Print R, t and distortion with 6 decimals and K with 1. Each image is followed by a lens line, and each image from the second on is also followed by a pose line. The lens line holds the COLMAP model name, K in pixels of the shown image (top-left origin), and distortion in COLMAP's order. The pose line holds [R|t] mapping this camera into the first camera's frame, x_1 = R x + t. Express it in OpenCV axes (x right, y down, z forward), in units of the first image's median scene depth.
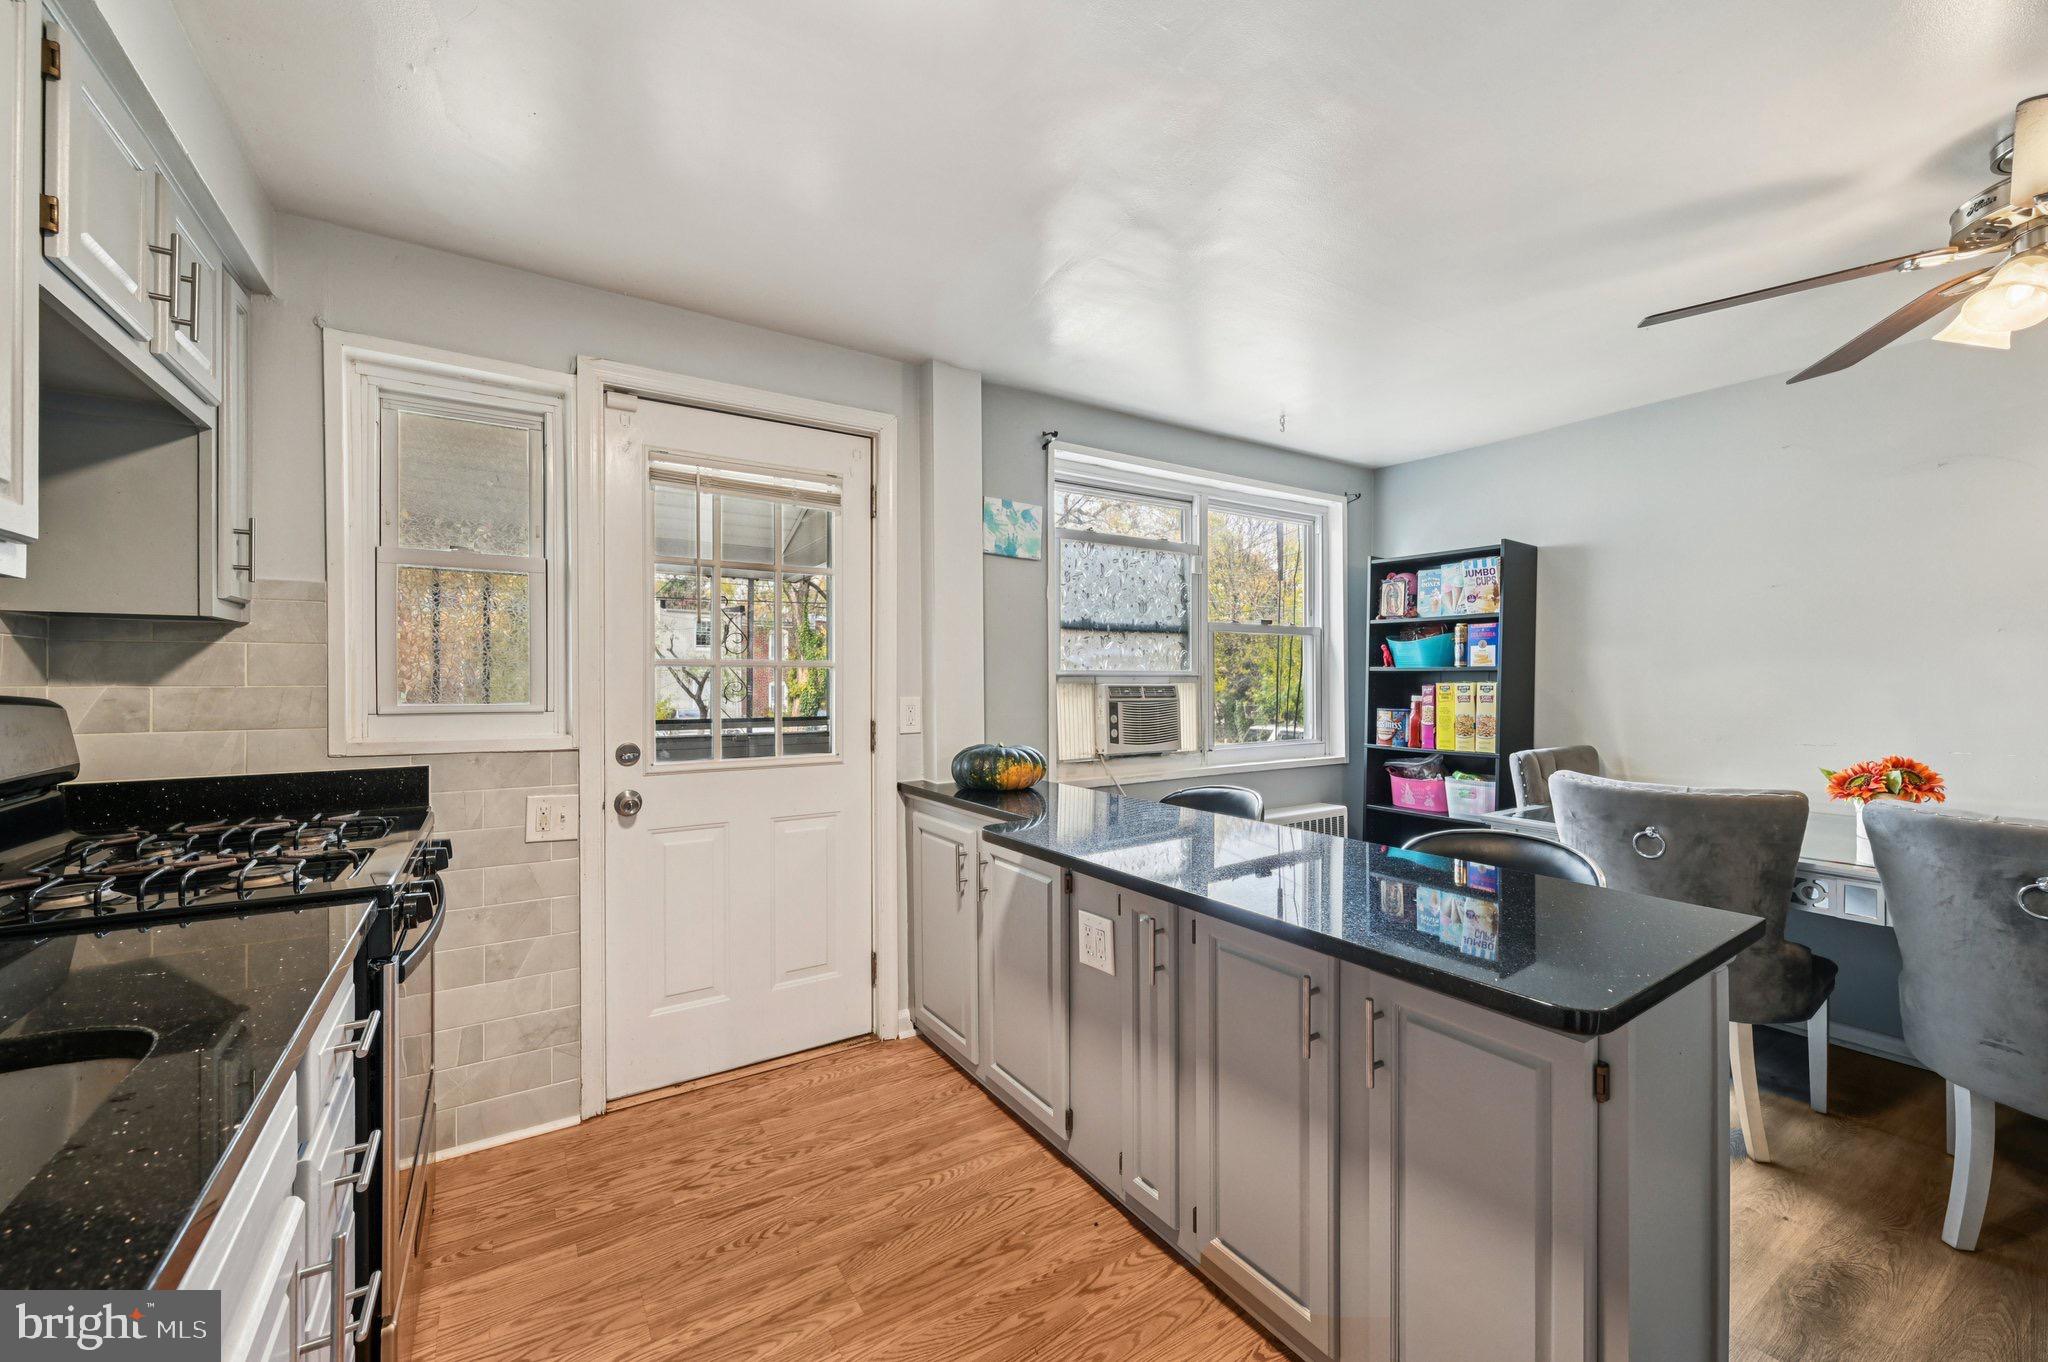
lens RADIAL K [[807.3, 0, 1031.1], [0, 807.3, 680.7], [0, 0, 1]] dist [-0.001080, -0.000131]
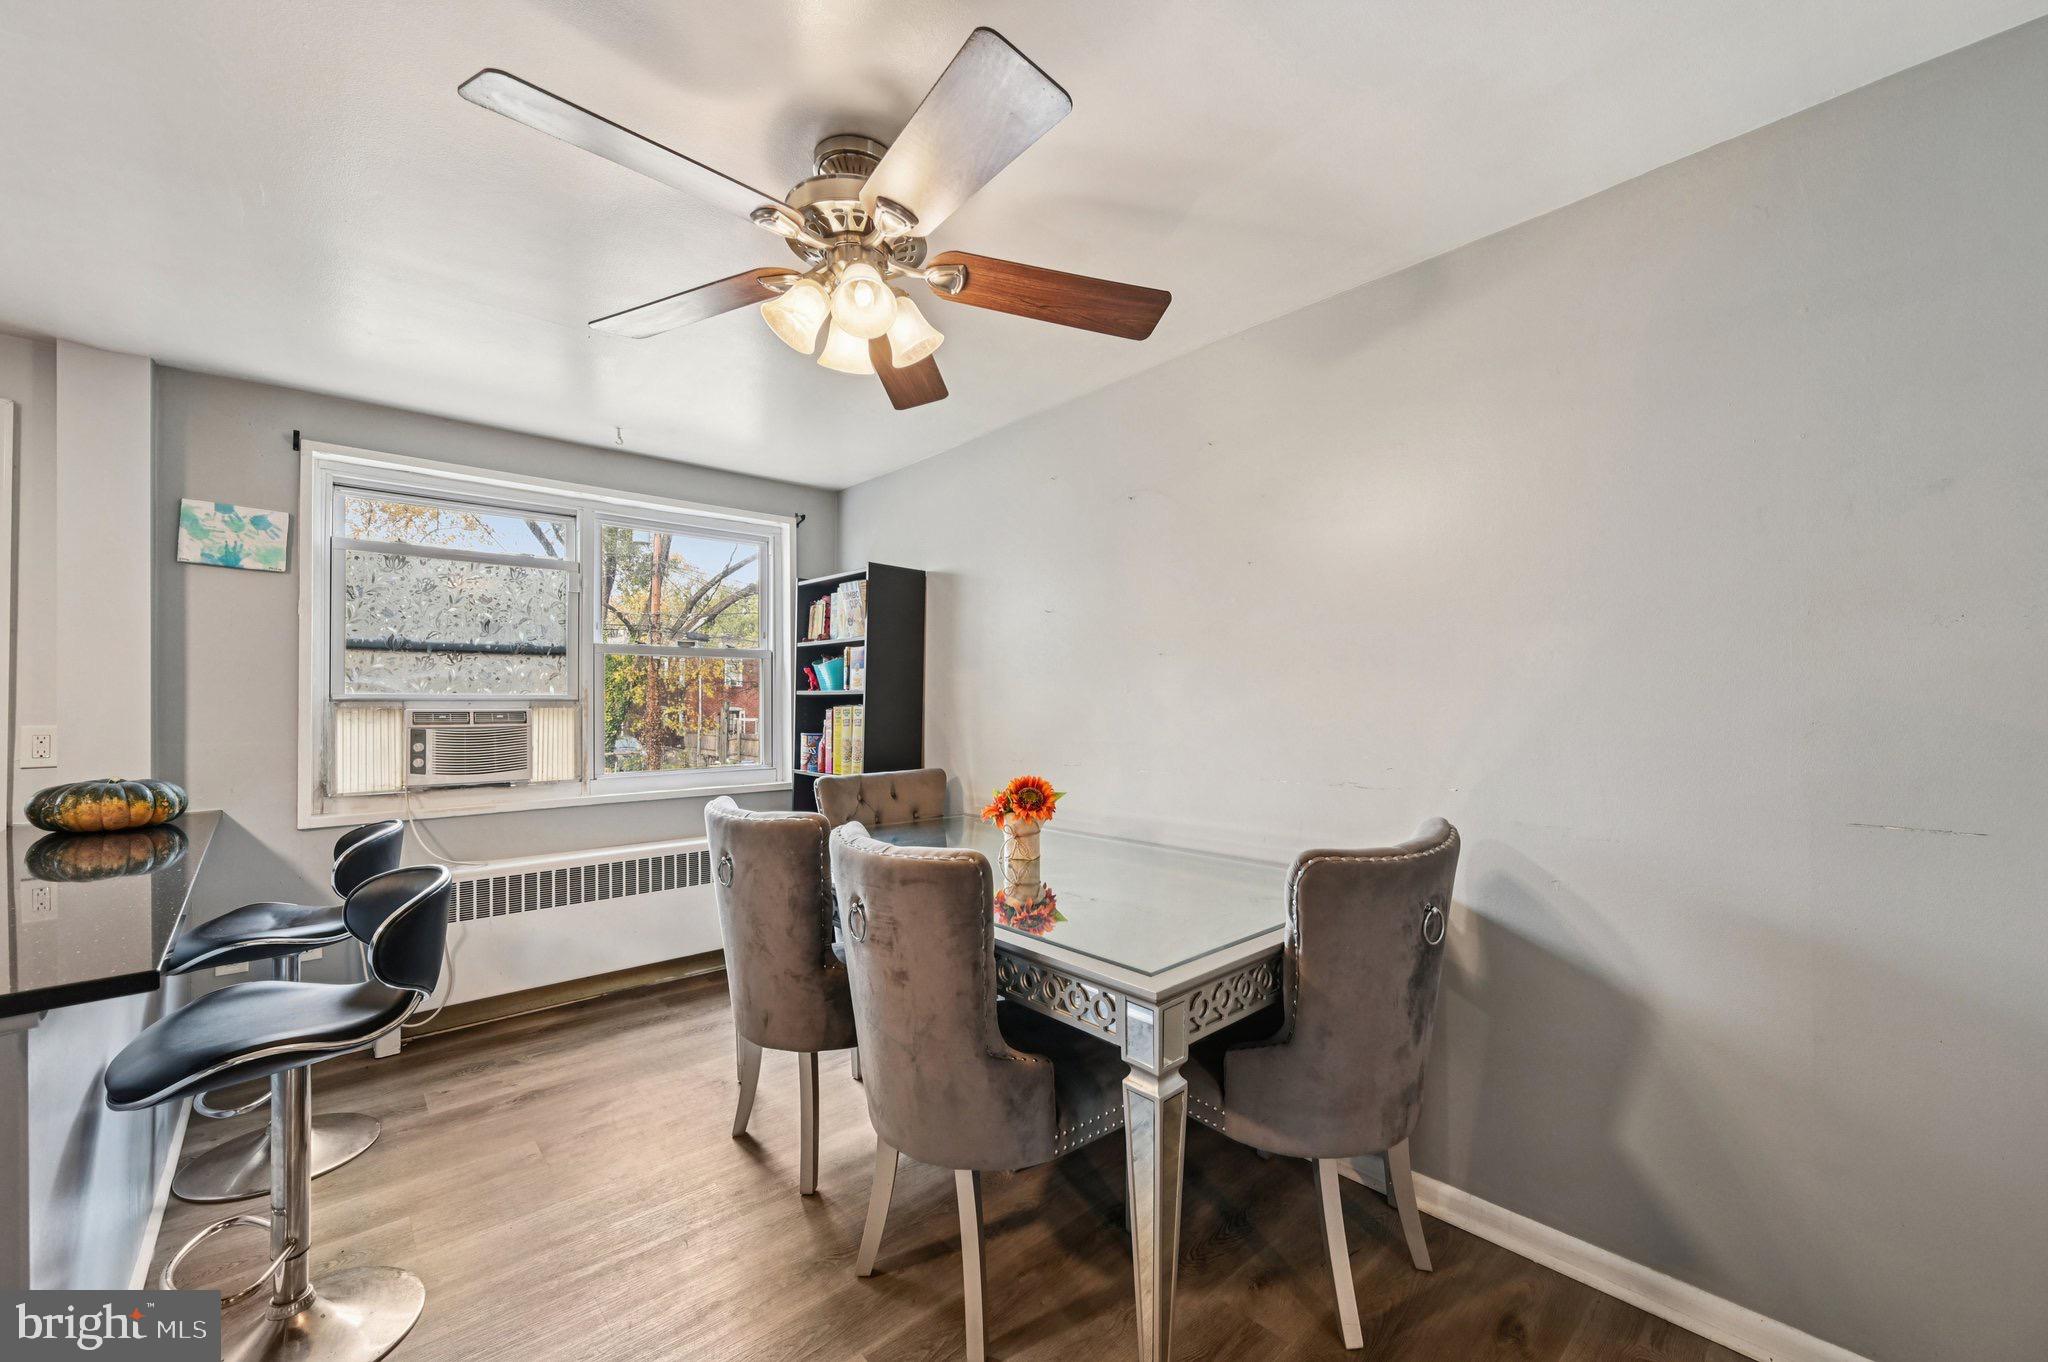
lens RADIAL K [[807.3, 0, 1022.2], [0, 807.3, 695.4], [0, 0, 1]] dist [-0.001080, -0.000131]
pose [[0.987467, -0.001301, 0.157821, 0.606317], [0.003431, 0.999907, -0.013228, 0.002989], [-0.157790, 0.013604, 0.987379, -0.014944]]
